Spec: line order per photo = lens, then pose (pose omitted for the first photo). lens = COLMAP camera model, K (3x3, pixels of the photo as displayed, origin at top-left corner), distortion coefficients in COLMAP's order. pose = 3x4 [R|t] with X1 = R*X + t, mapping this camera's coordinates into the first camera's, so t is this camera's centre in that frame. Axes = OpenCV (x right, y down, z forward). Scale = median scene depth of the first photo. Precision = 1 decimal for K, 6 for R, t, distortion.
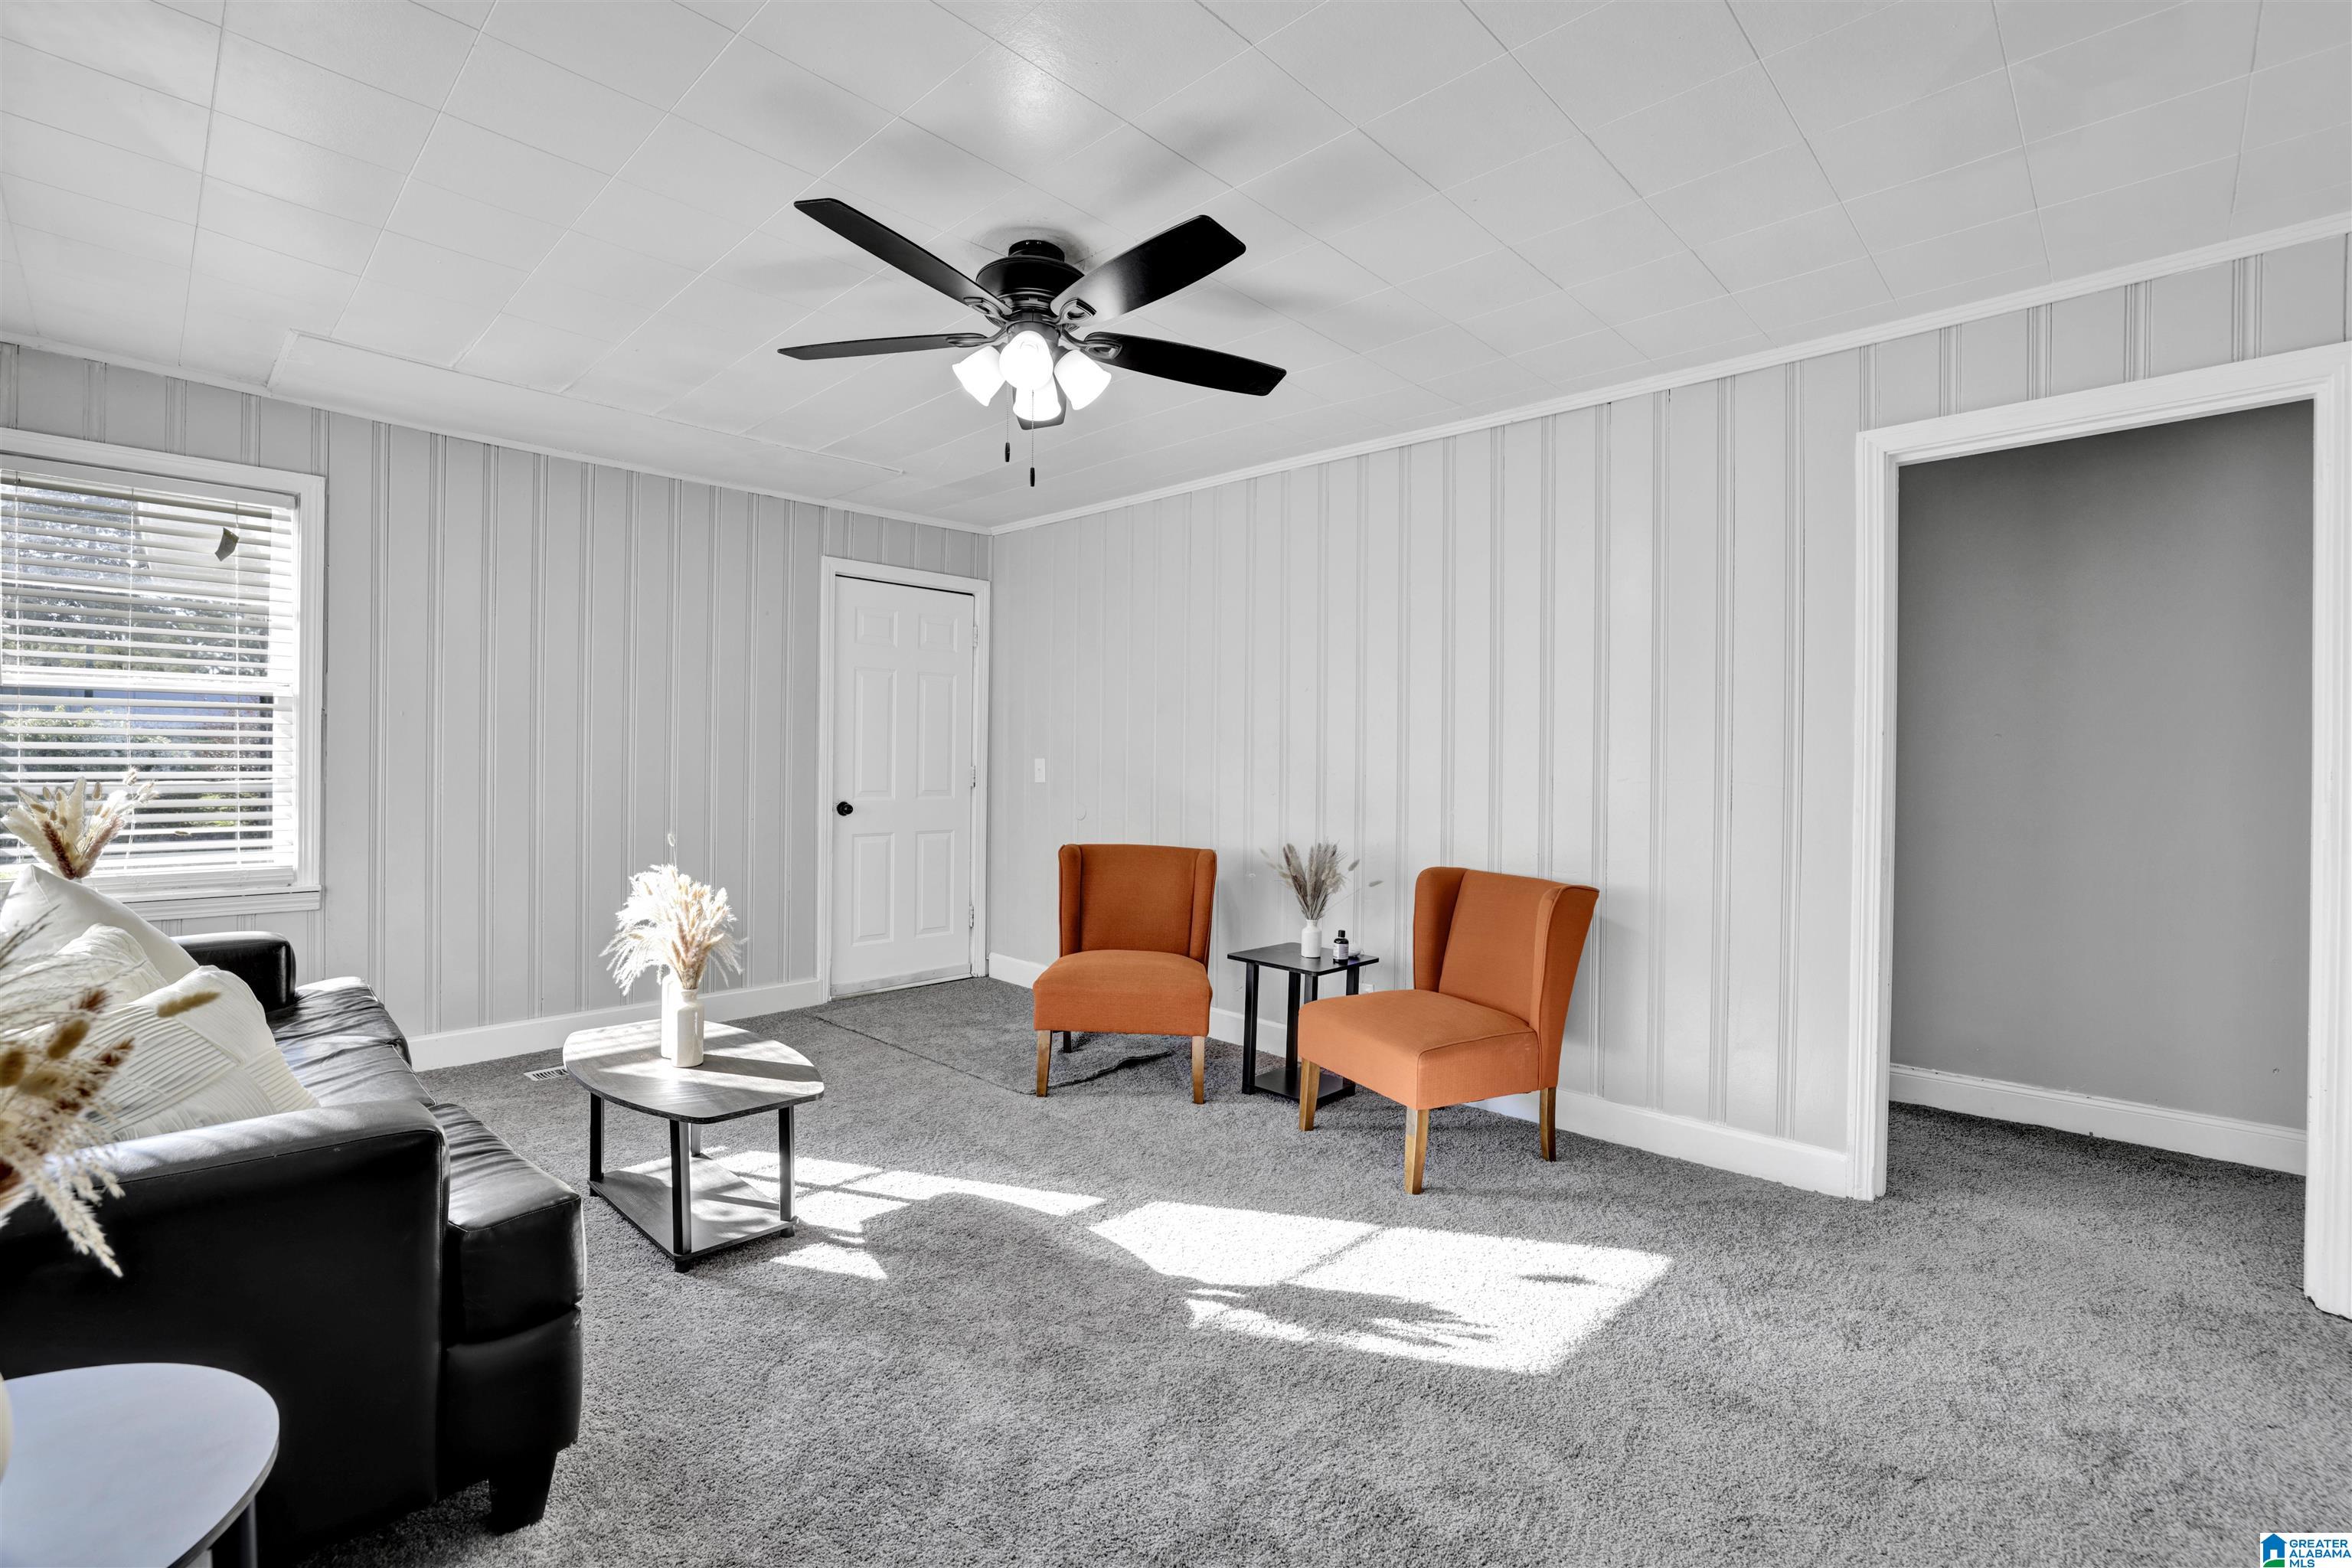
lens RADIAL K [[1079.3, 0, 1167.1], [0, 1079.3, 780.6], [0, 0, 1]] dist [-0.027555, 0.001086]
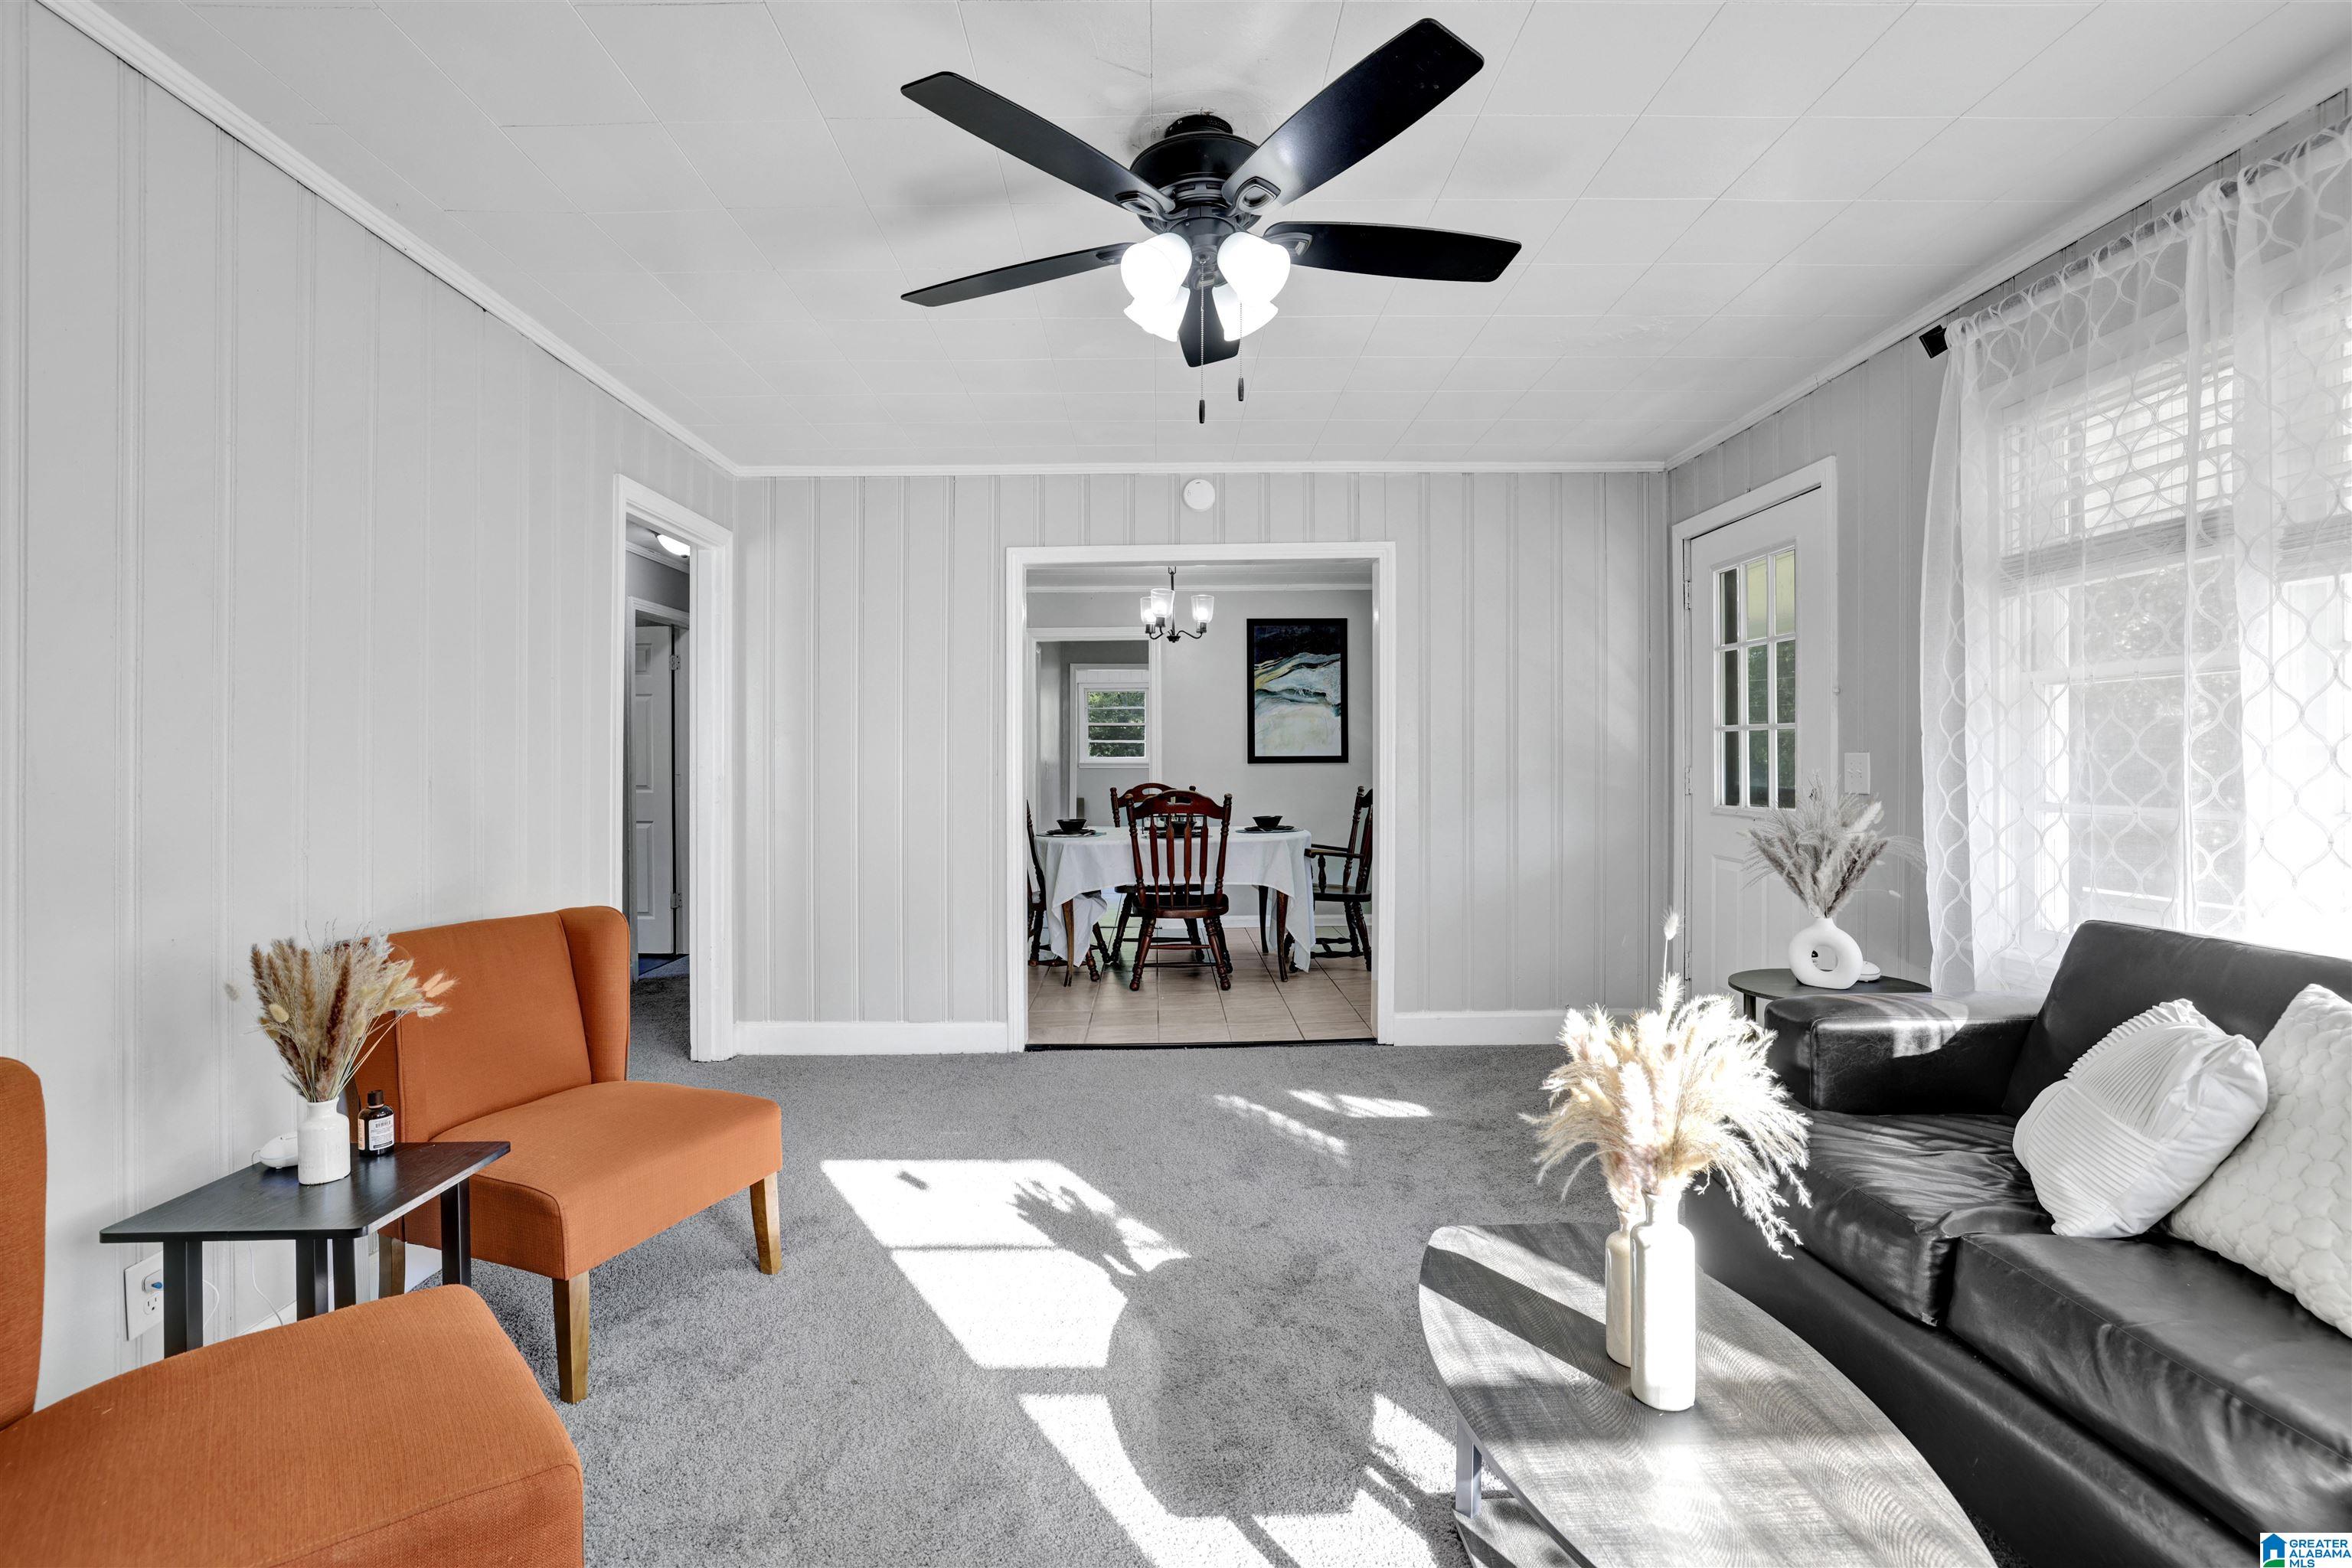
lens RADIAL K [[1117.4, 0, 1160.3], [0, 1117.4, 779.1], [0, 0, 1]] dist [-0.021283, 0.007872]
pose [[-0.715781, -0.020146, 0.698034, -0.674689], [-0.001447, 0.999624, 0.027366, -0.028853], [-0.698323, 0.018578, -0.715541, 1.594355]]
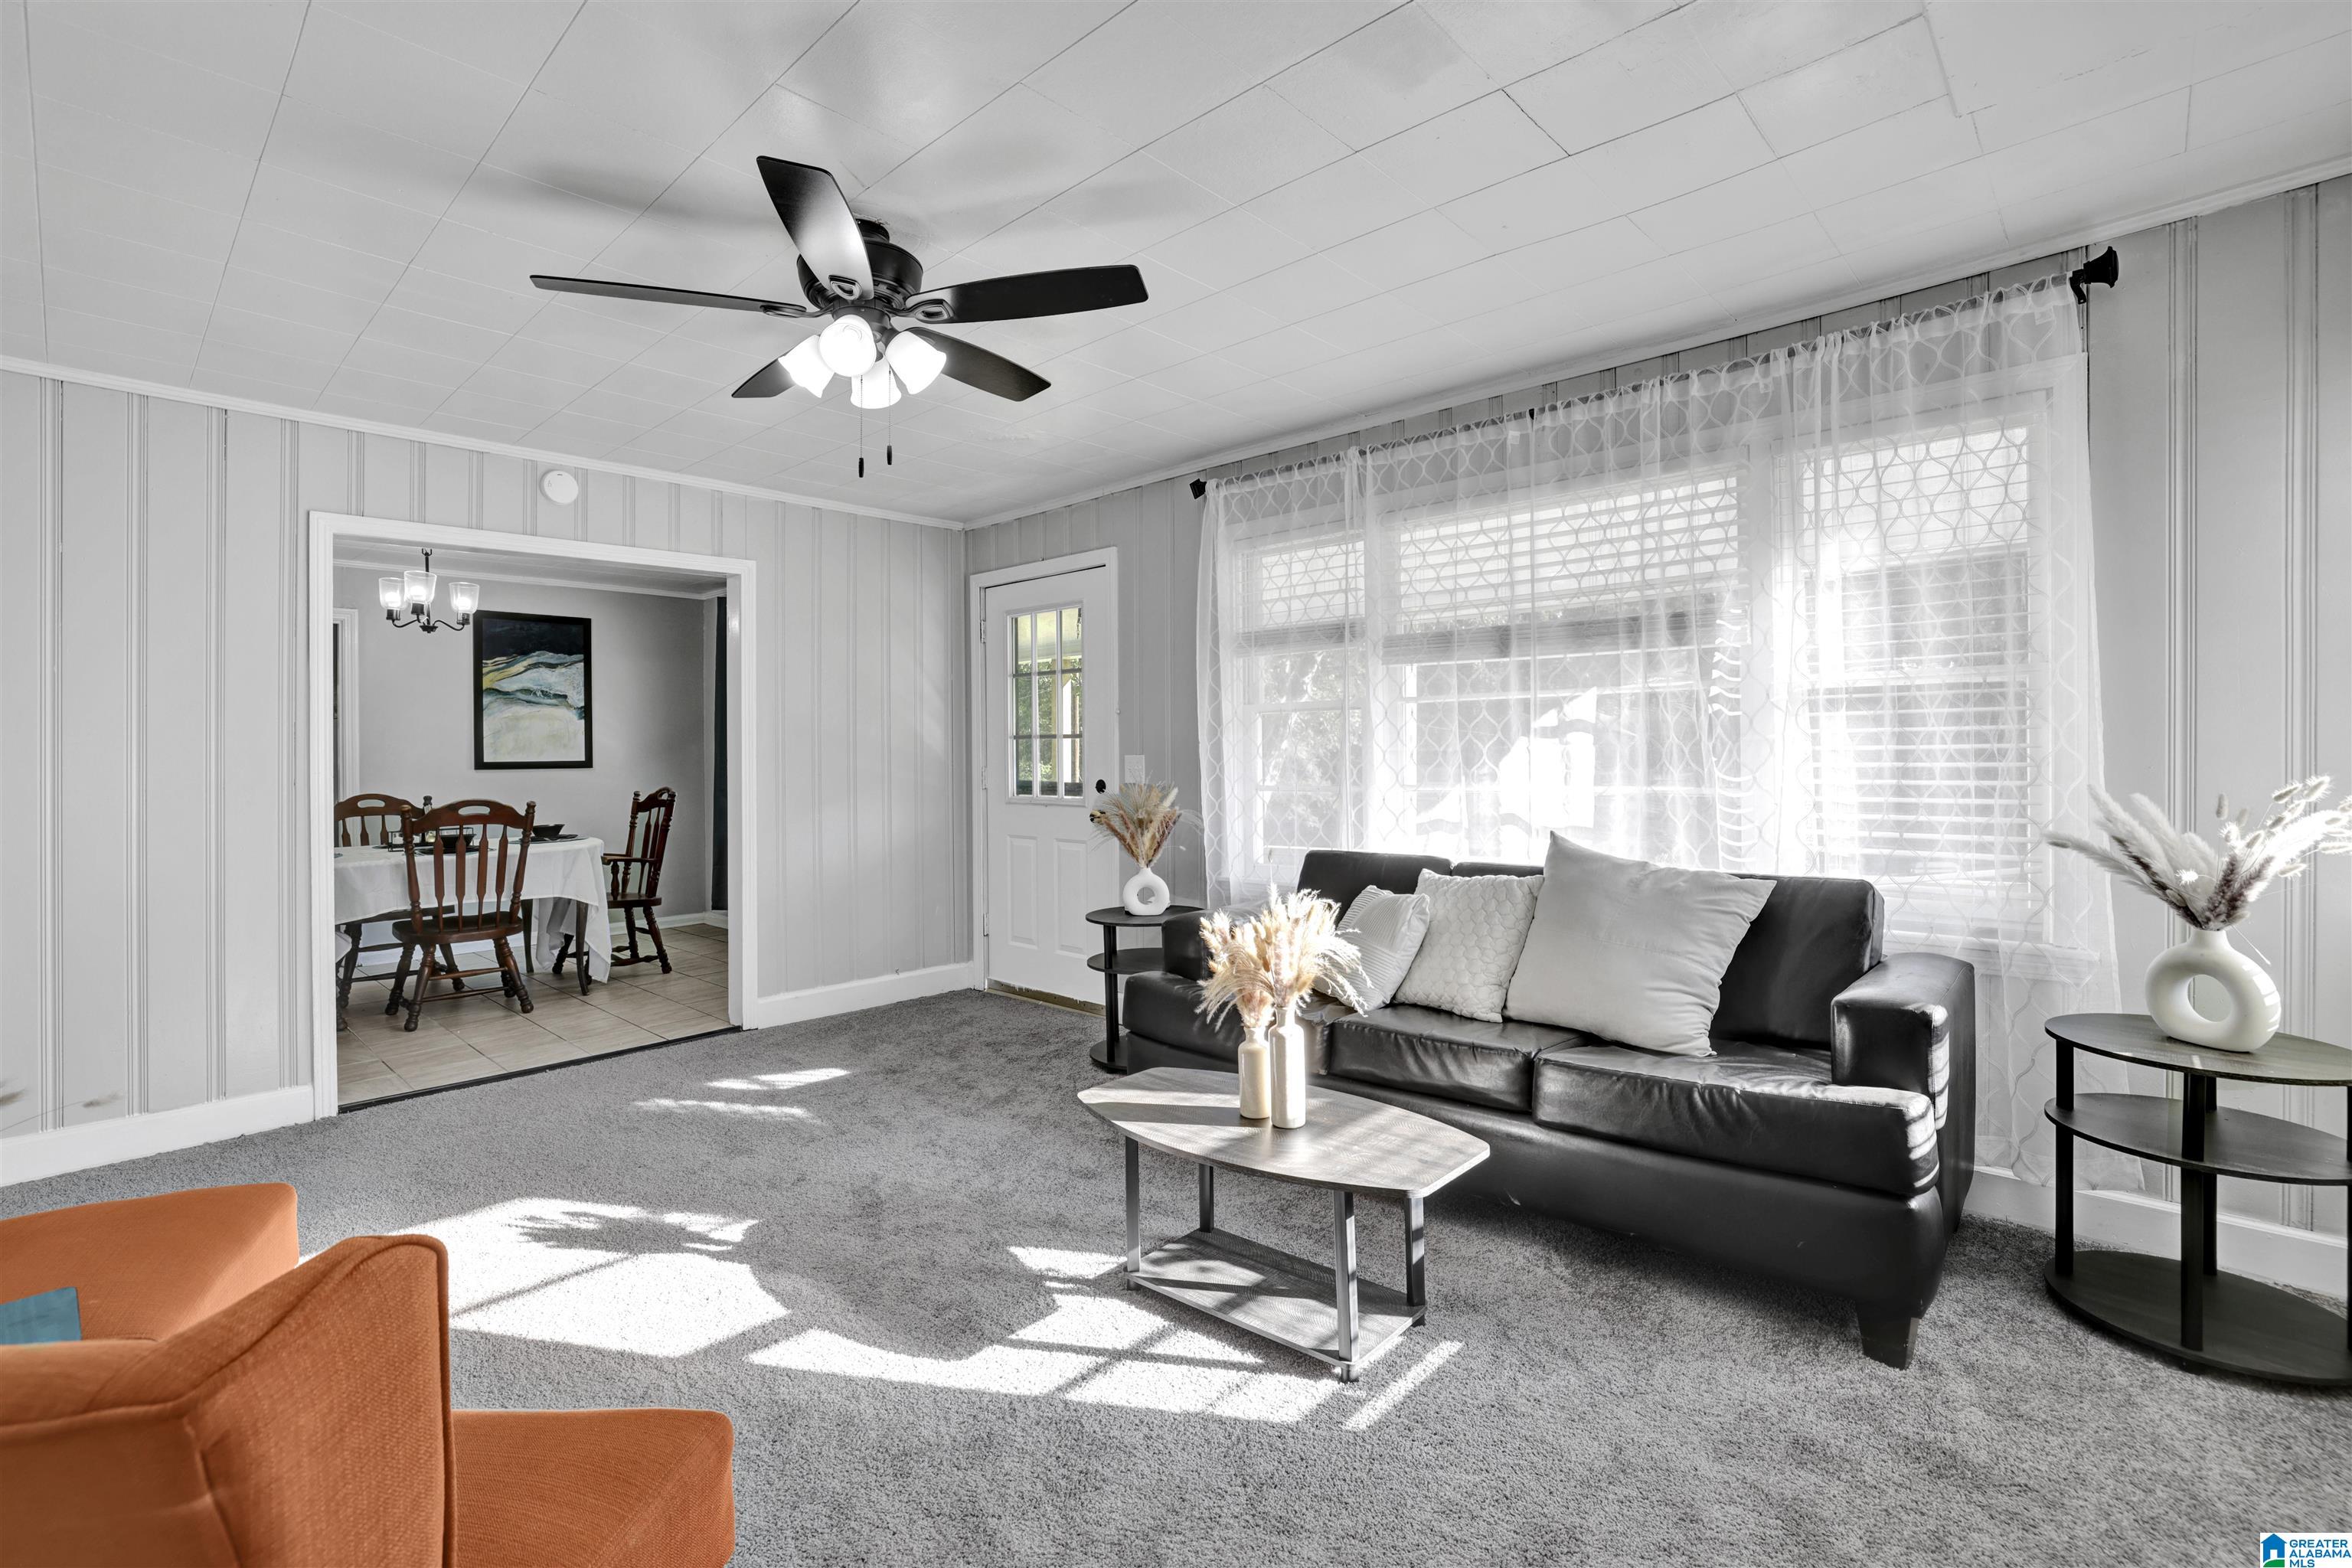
lens RADIAL K [[1079.3, 0, 1193.1], [0, 1079.3, 765.9], [0, 0, 1]] dist [-0.027555, 0.001086]
pose [[-0.999072, 0.001581, -0.043032, -0.371323], [0.001092, 0.999935, 0.011387, -0.026367], [0.043047, 0.011330, -0.999009, 1.926798]]
